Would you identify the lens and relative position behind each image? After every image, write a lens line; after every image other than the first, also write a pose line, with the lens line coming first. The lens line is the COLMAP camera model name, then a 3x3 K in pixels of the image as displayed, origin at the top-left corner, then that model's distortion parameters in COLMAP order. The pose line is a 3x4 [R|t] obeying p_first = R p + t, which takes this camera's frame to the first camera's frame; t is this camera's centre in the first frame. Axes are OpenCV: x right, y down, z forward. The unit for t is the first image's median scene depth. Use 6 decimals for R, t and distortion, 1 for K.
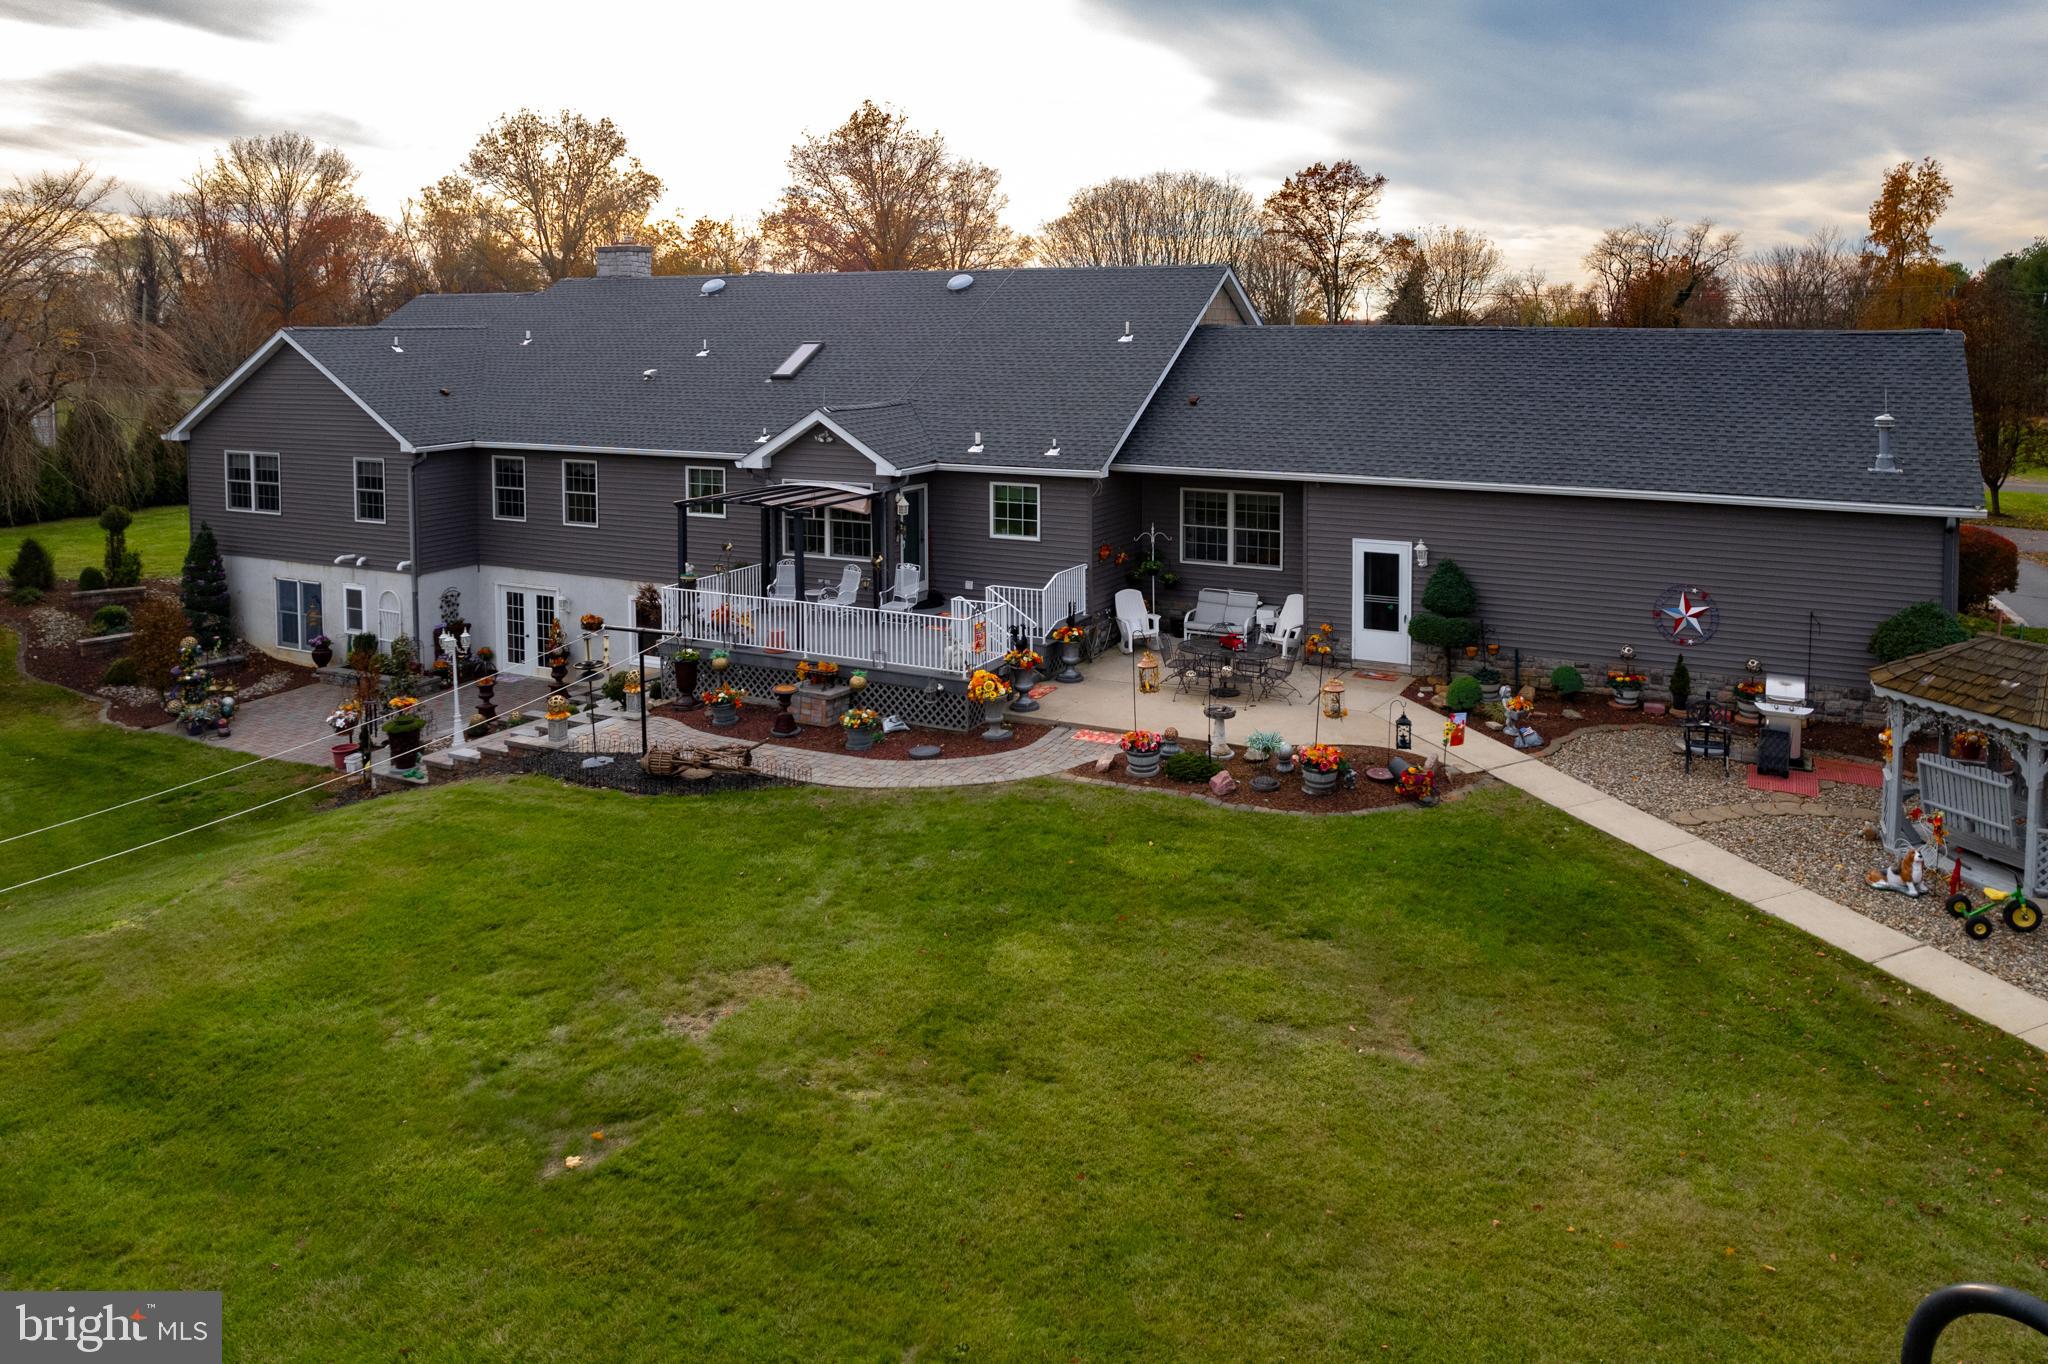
lens RADIAL K [[1466.8, 0, 1054.0], [0, 1466.8, 410.8], [0, 0, 1]] dist [-0.032980, 0.019573]
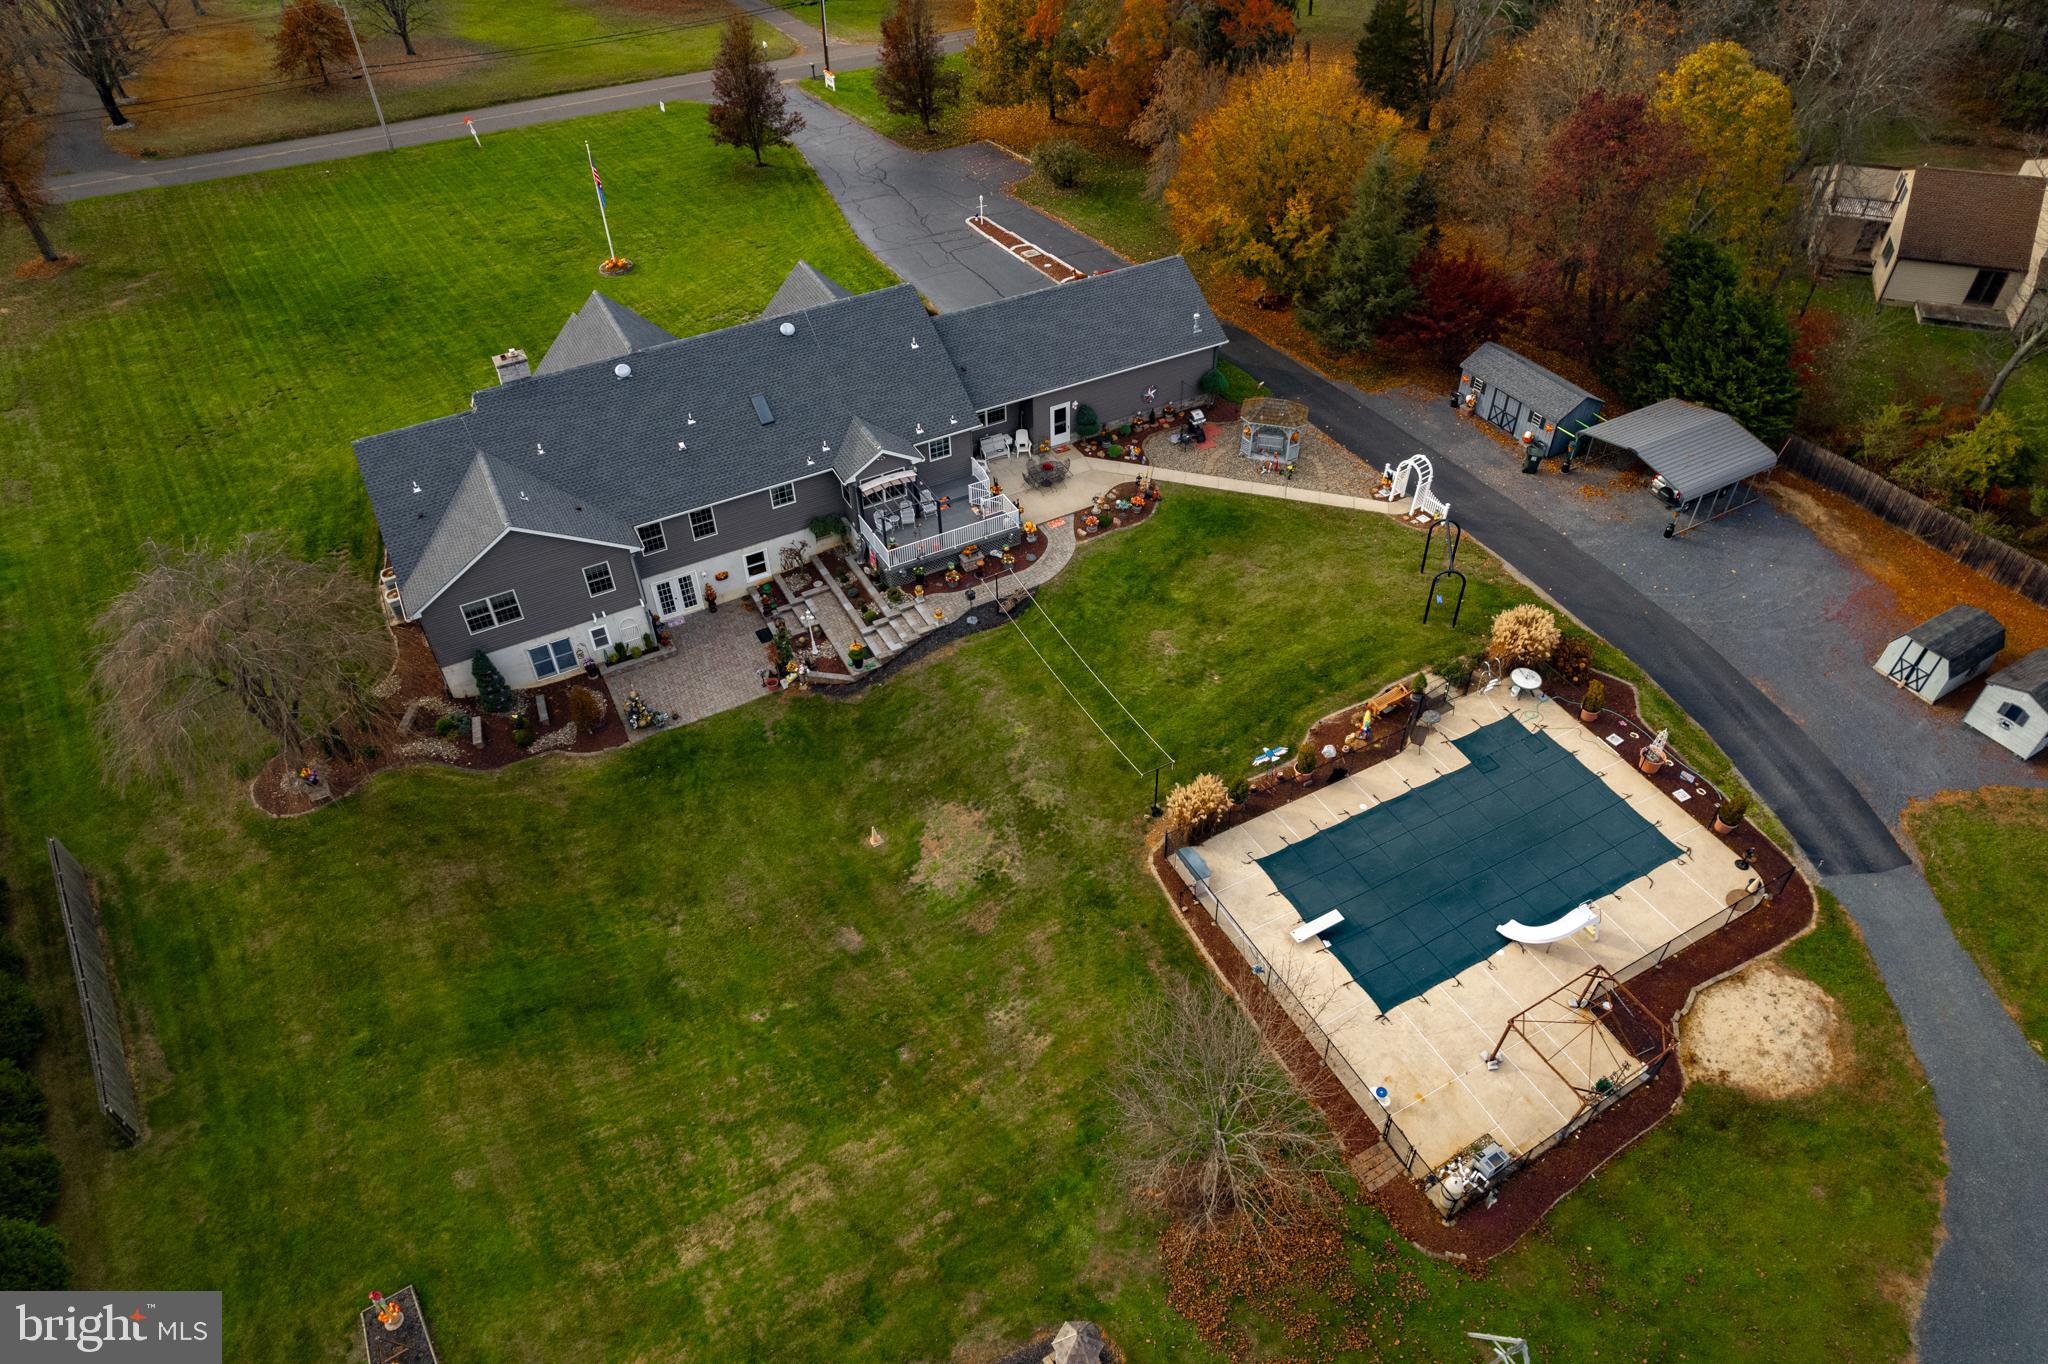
lens RADIAL K [[1260.1, 0, 1046.1], [0, 1260.1, 665.3], [0, 0, 1]] dist [-0.066340, 0.054943]
pose [[0.570340, -0.547192, 0.612612, -1.387541], [0.055652, 0.769834, 0.635813, -0.959392], [-0.819522, -0.328536, 0.469520, -0.211219]]
